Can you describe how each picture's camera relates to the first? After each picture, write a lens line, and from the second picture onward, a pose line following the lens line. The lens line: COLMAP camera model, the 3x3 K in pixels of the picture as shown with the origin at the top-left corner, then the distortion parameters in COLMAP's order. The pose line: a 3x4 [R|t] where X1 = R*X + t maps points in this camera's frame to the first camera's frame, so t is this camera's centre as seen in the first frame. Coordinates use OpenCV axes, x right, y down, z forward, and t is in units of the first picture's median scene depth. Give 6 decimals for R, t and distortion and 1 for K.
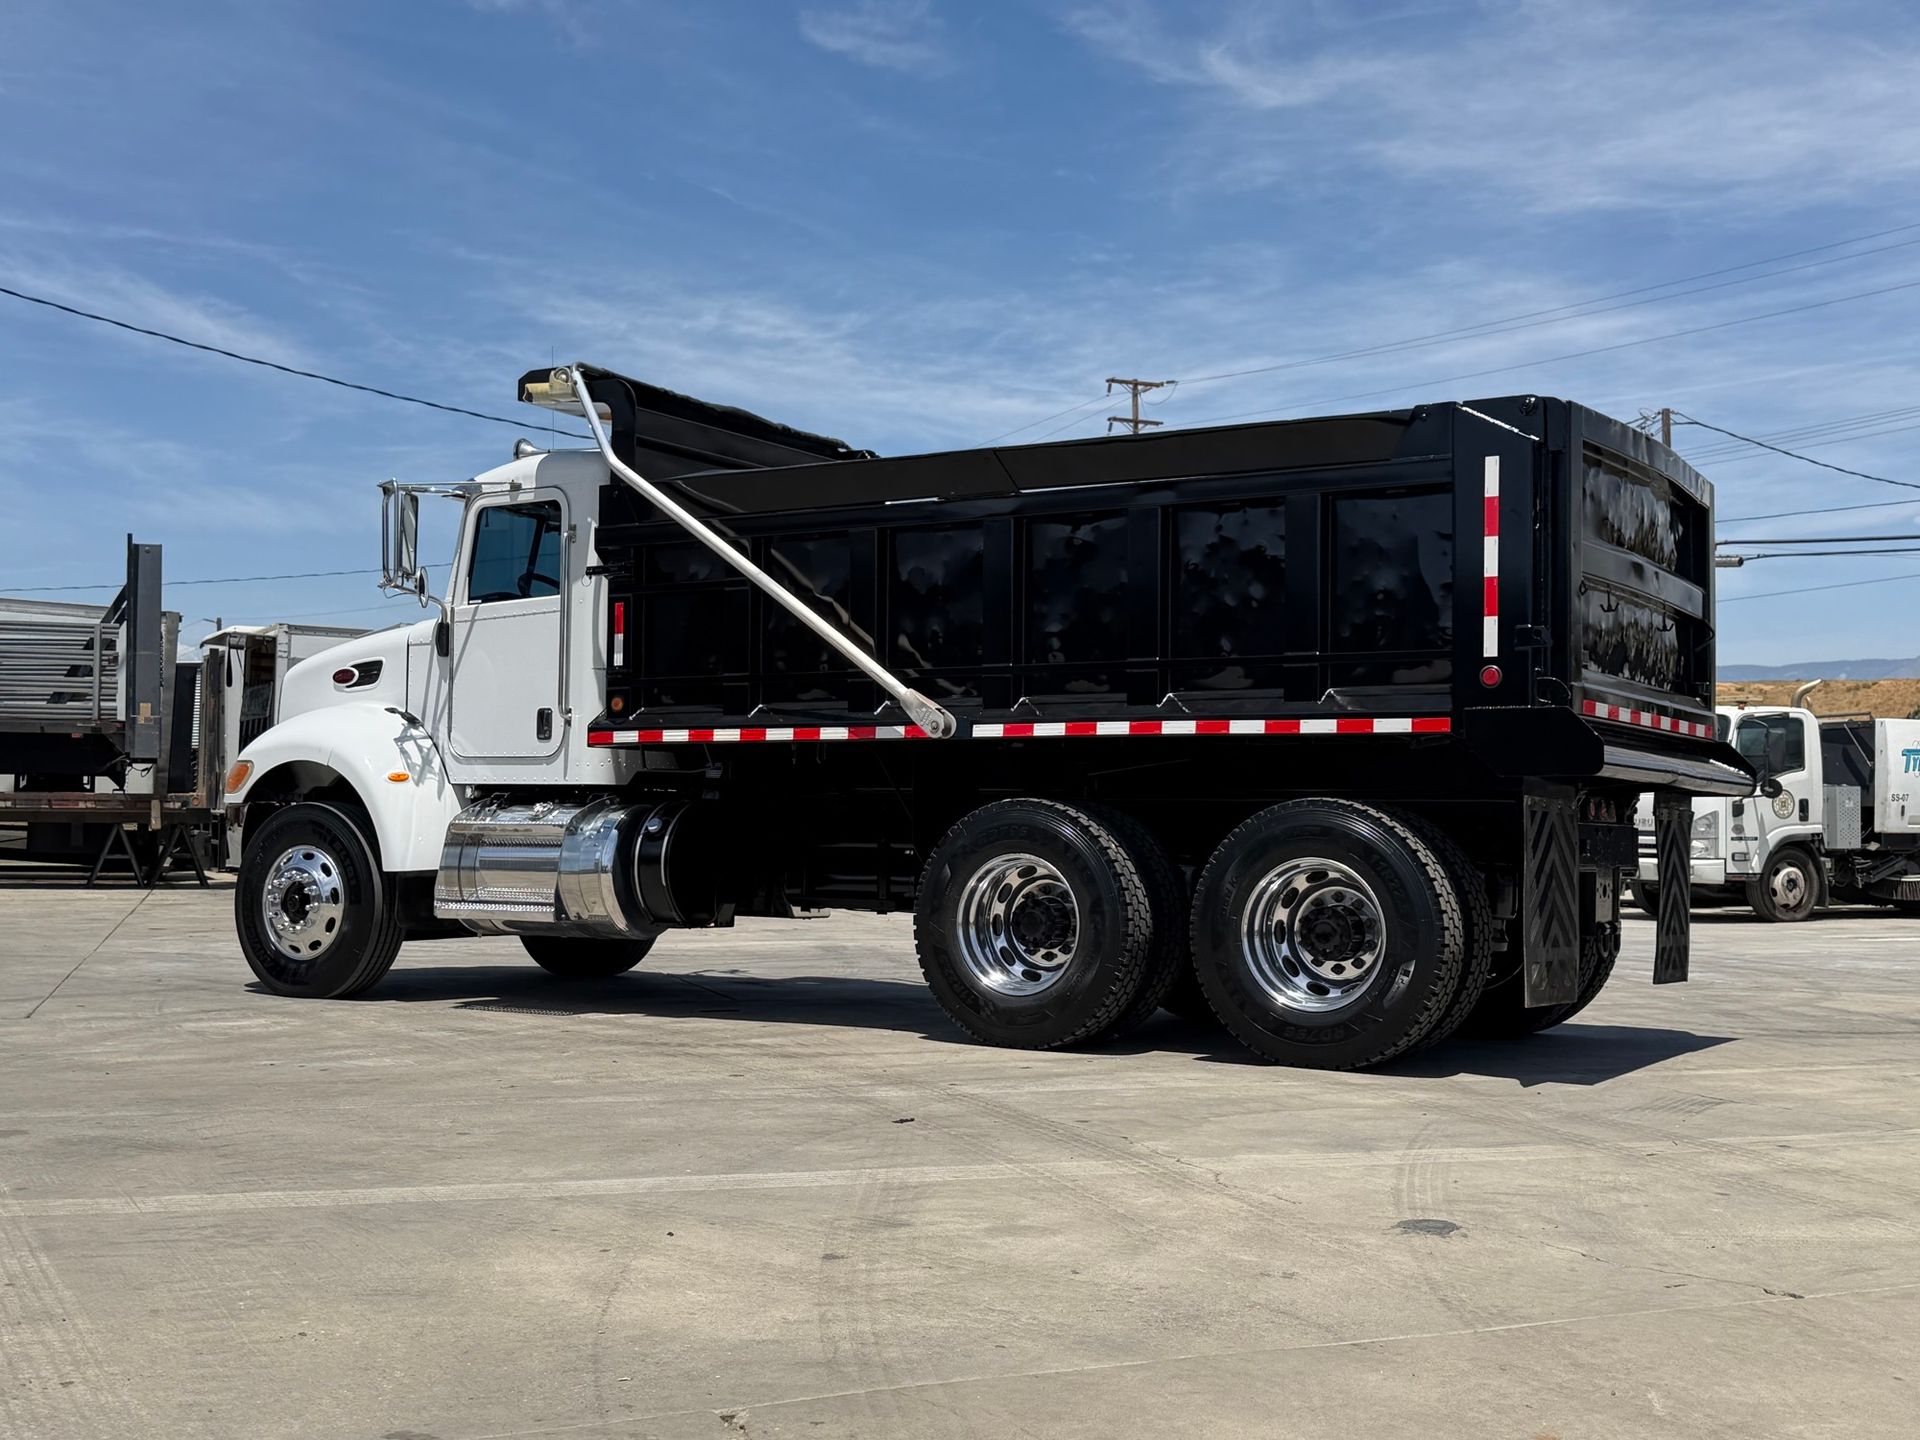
lens RADIAL K [[2216.0, 0, 972.2], [0, 2216.0, 726.4], [0, 0, 1]] dist [0.087530, 0.000000]
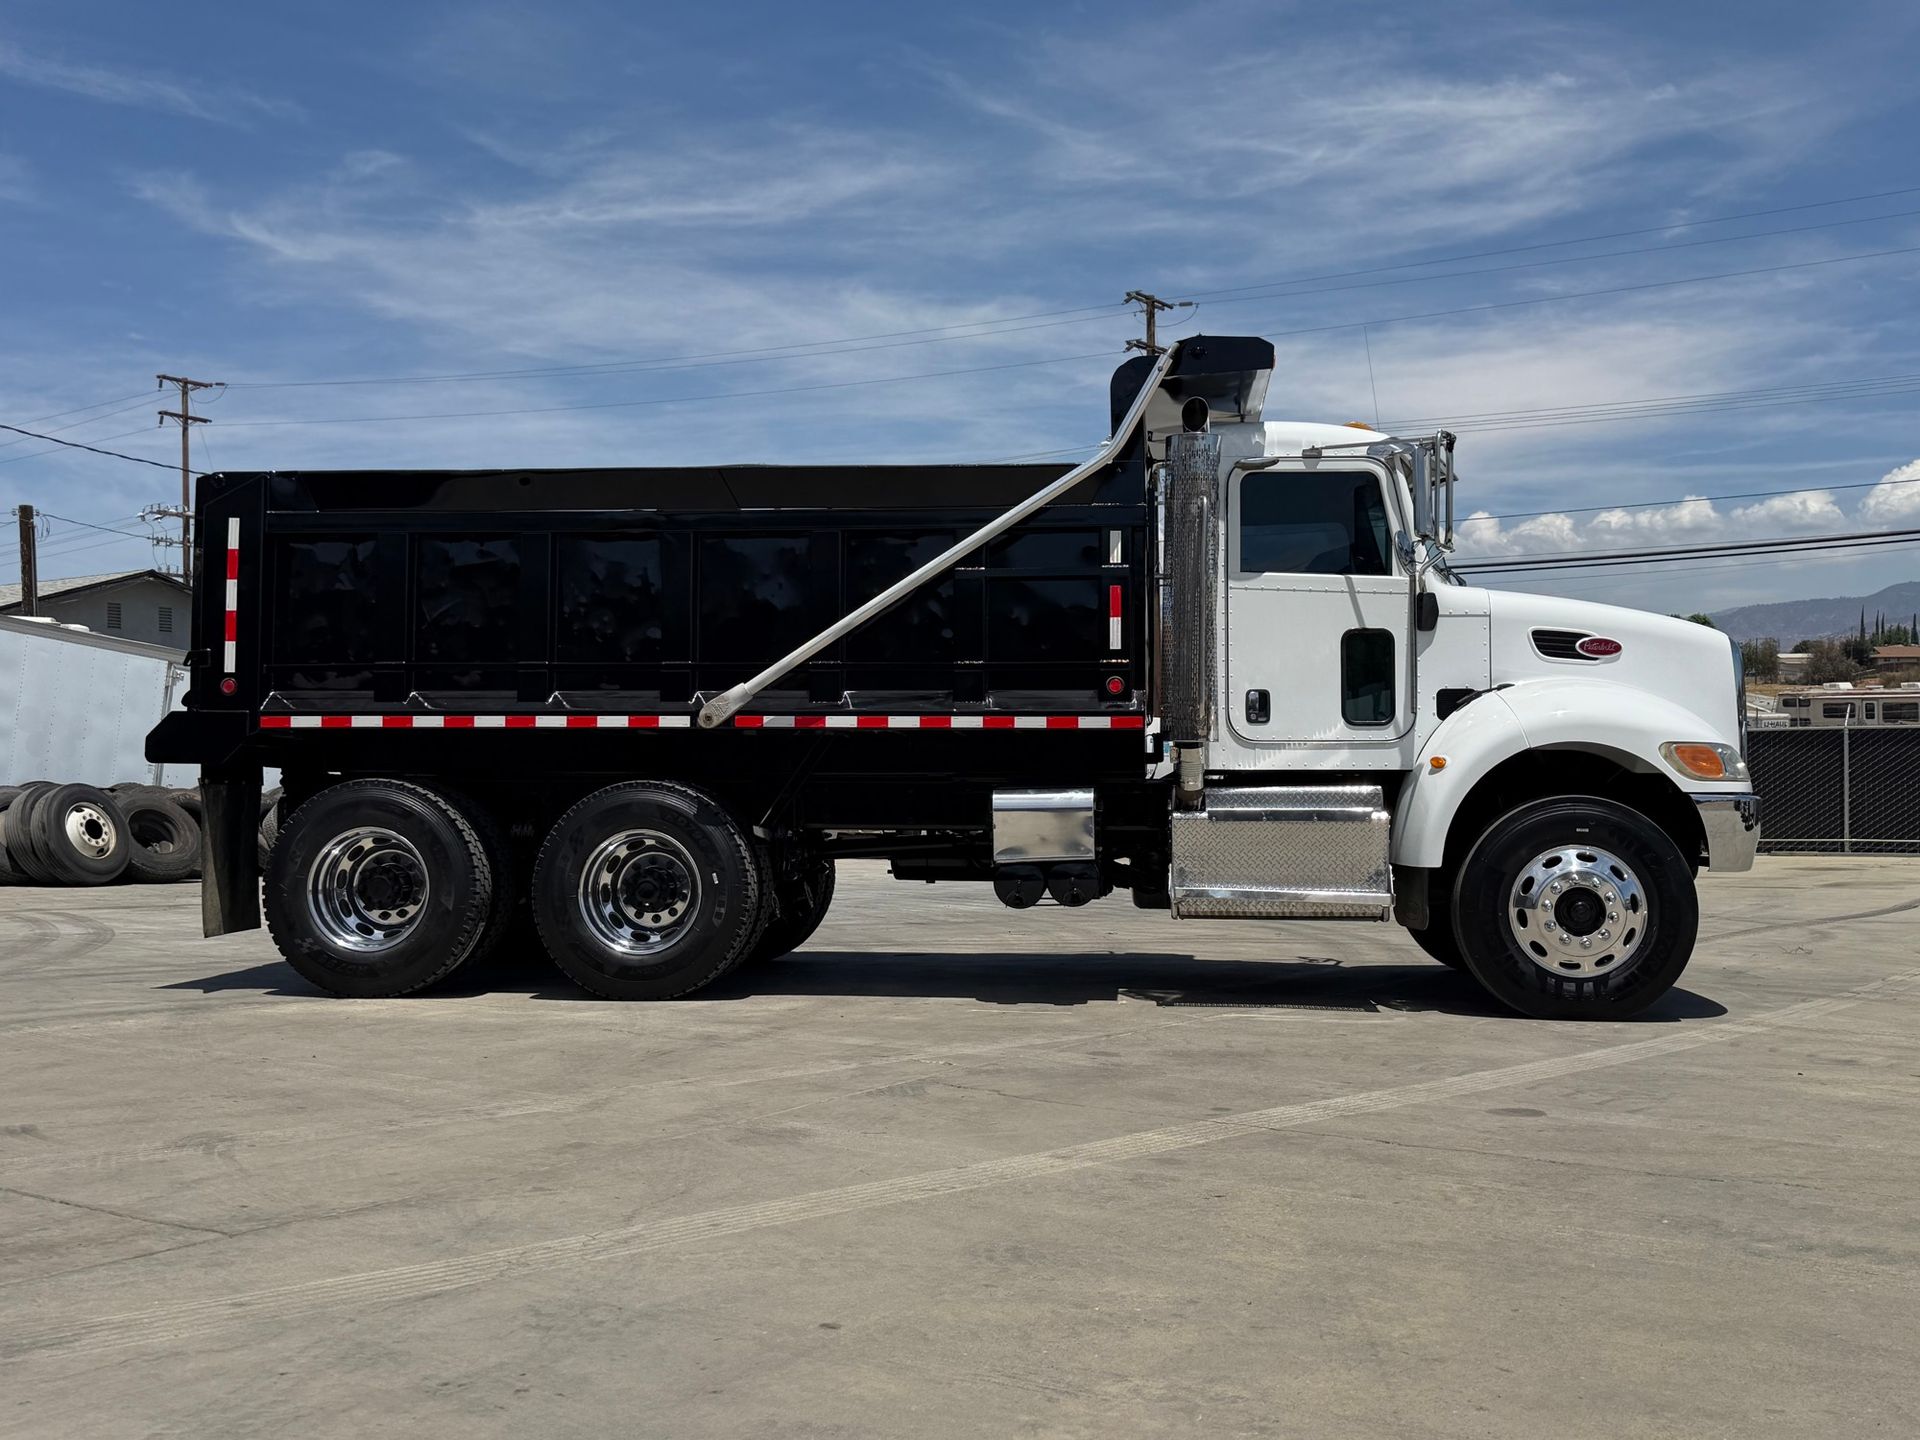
lens RADIAL K [[1902.1, 0, 974.7], [0, 1902.1, 729.6], [0, 0, 1]] dist [0.083393, 0.000000]
pose [[0.859445, 0.009247, 0.511145, -0.604049], [-0.016365, 0.999822, 0.009429, -0.009594], [-0.510967, -0.016468, 0.859443, 0.048040]]
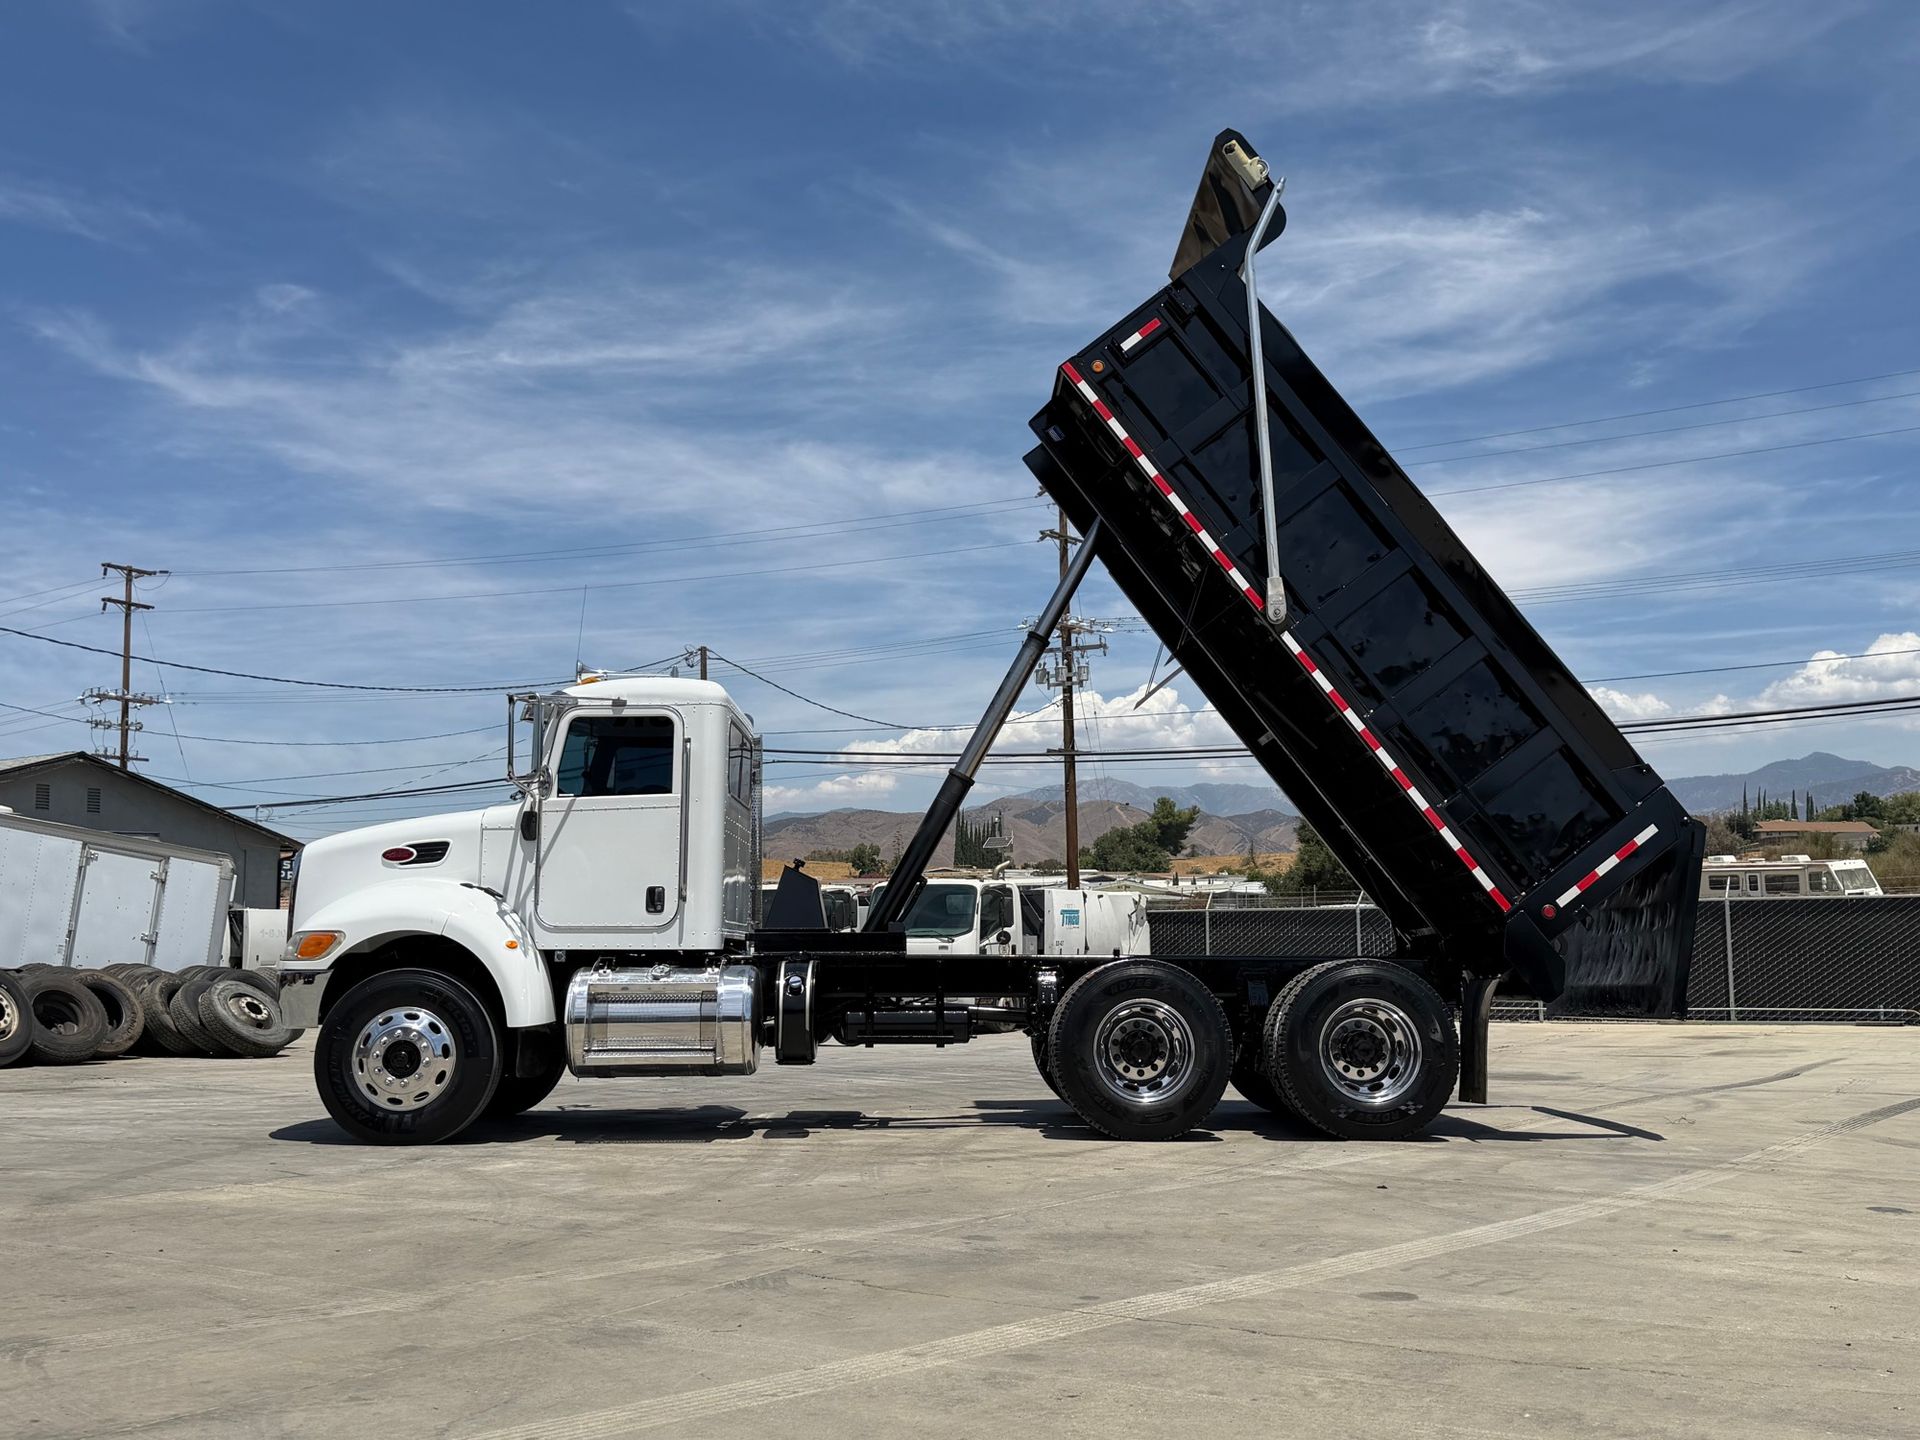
lens RADIAL K [[1843.1, 0, 965.5], [0, 1843.1, 705.6], [0, 0, 1]] dist [0.061420, 0.000000]
pose [[0.841124, 0.062539, 0.537215, -0.581204], [-0.012028, 0.995209, -0.097023, -0.010599], [-0.540709, 0.075146, 0.837847, 0.052958]]
